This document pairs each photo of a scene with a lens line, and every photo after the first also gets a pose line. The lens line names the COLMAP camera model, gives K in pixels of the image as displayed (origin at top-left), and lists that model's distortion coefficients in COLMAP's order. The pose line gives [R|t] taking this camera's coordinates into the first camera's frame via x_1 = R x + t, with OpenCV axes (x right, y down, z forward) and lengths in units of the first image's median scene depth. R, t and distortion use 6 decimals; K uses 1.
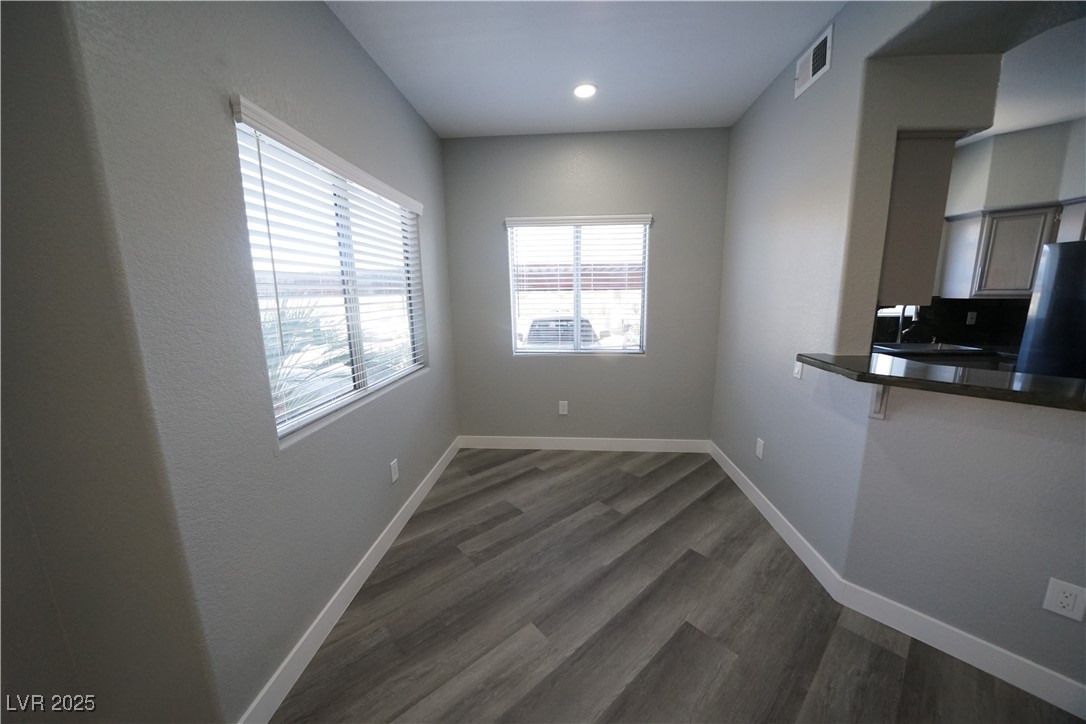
lens RADIAL K [[374.4, 0, 538.5], [0, 374.4, 362.6], [0, 0, 1]] dist [-0.024814, 0.001445]
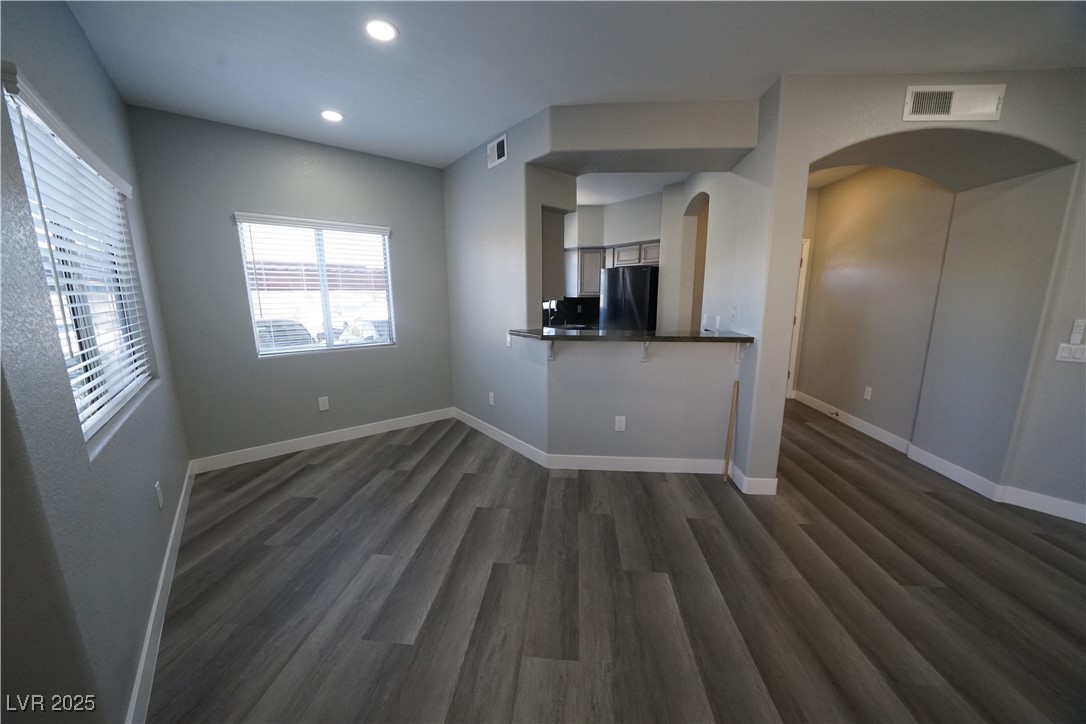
lens RADIAL K [[374.4, 0, 538.9], [0, 374.4, 363.5], [0, 0, 1]] dist [-0.024814, 0.001445]
pose [[0.722046, -0.115026, 0.682217, -0.252430], [0.116482, 0.992217, 0.044012, 0.045704], [-0.681969, 0.047687, 0.729824, -0.209525]]
